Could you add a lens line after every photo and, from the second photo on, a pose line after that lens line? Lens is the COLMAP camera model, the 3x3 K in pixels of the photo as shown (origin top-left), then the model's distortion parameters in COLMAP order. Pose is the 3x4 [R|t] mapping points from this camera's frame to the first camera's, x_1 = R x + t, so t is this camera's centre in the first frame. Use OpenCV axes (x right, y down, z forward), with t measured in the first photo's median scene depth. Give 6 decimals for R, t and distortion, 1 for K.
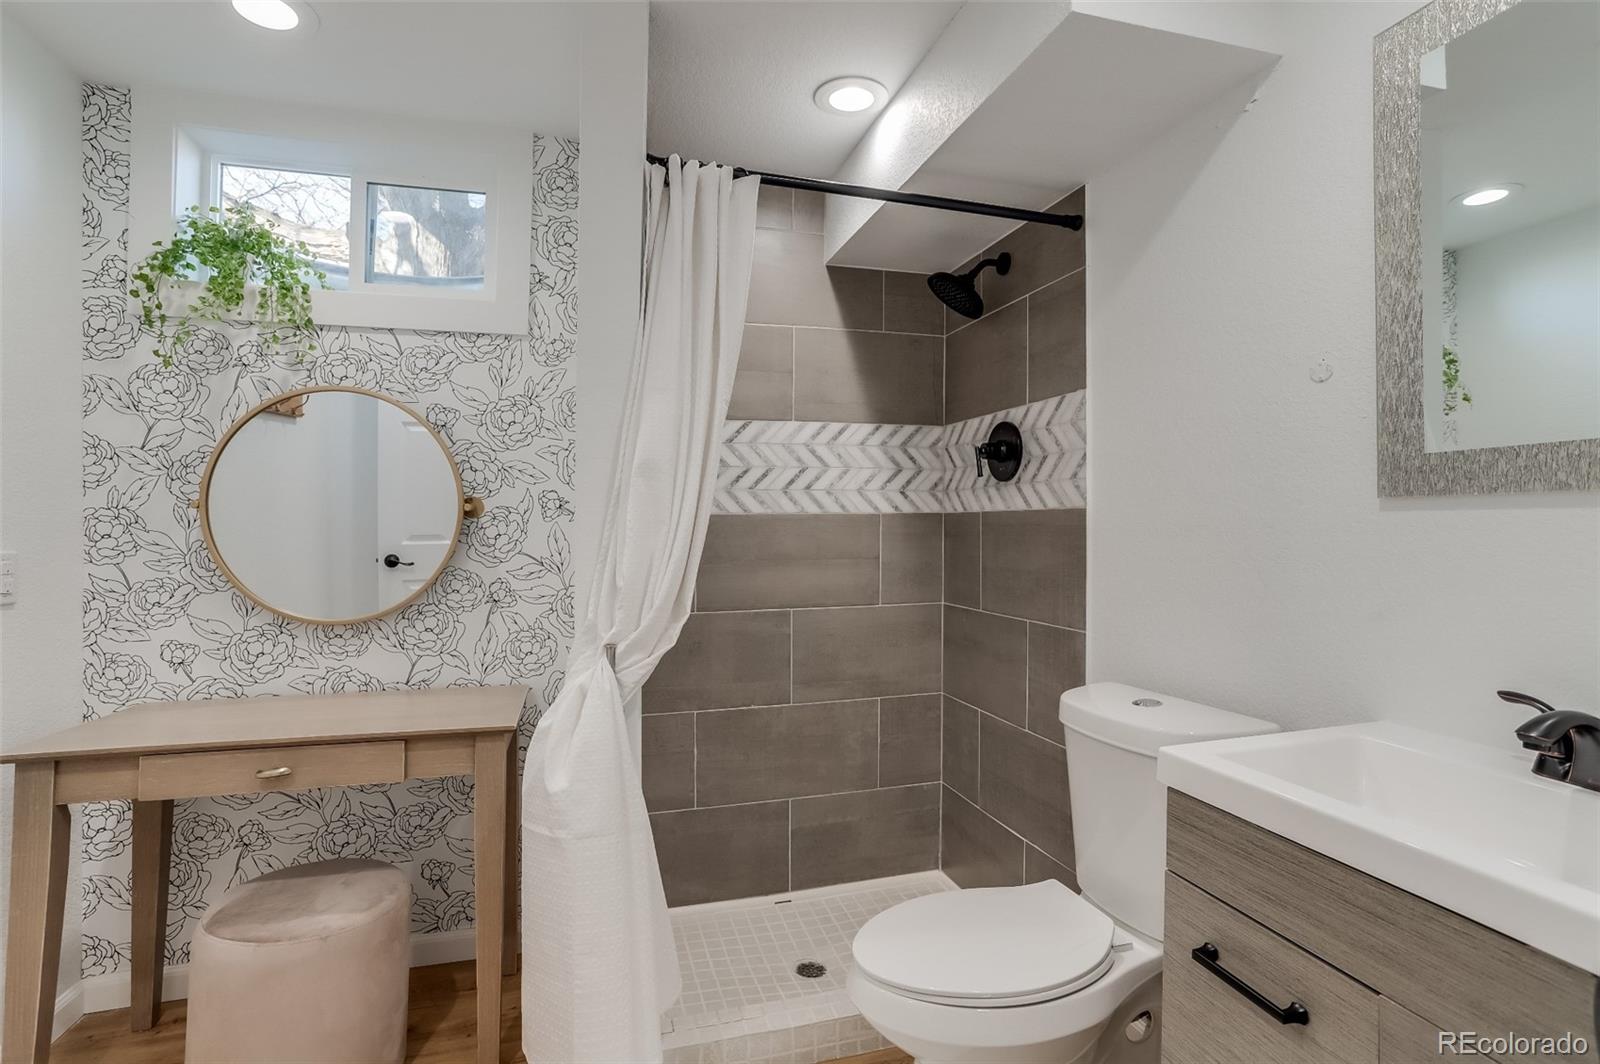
lens RADIAL K [[789.3, 0, 800.0], [0, 789.3, 532.0], [0, 0, 1]] dist [-0.077311, 0.055278]
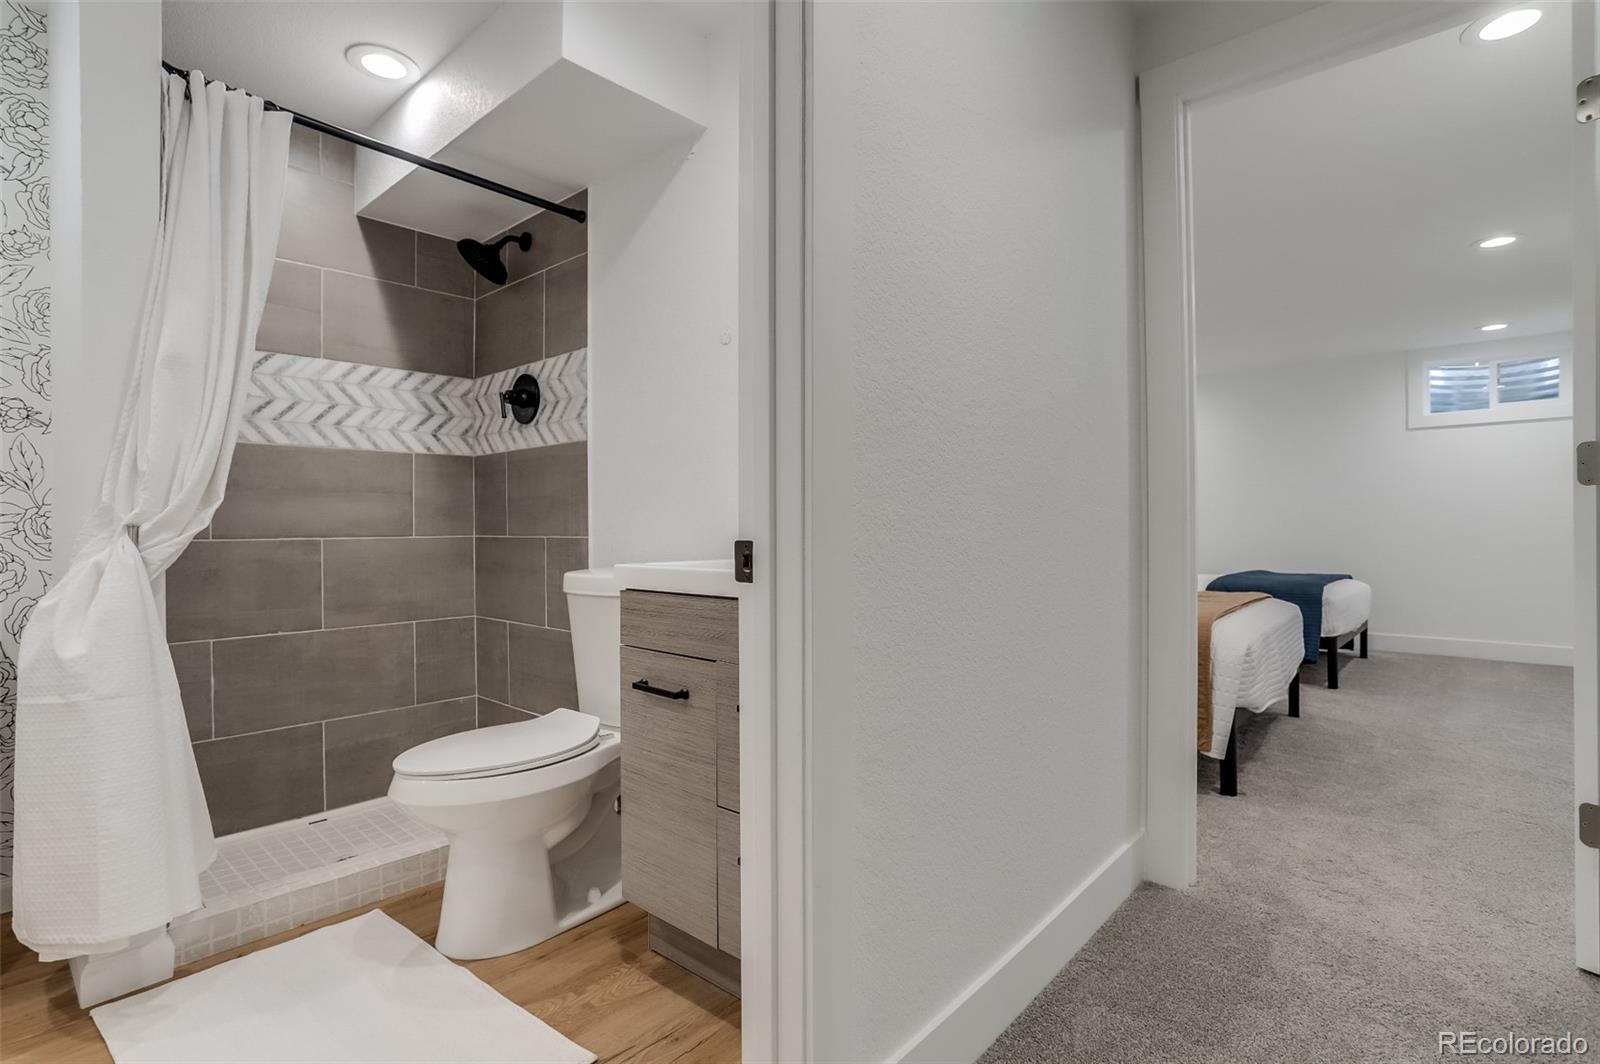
lens RADIAL K [[771.0, 0, 797.9], [0, 771.0, 543.9], [0, 0, 1]] dist [-0.049456, 0.025224]
pose [[0.844655, -0.013342, 0.535144, -0.018405], [0.004546, 0.999832, 0.017753, 0.104072], [-0.535291, -0.012562, 0.844574, -0.225160]]
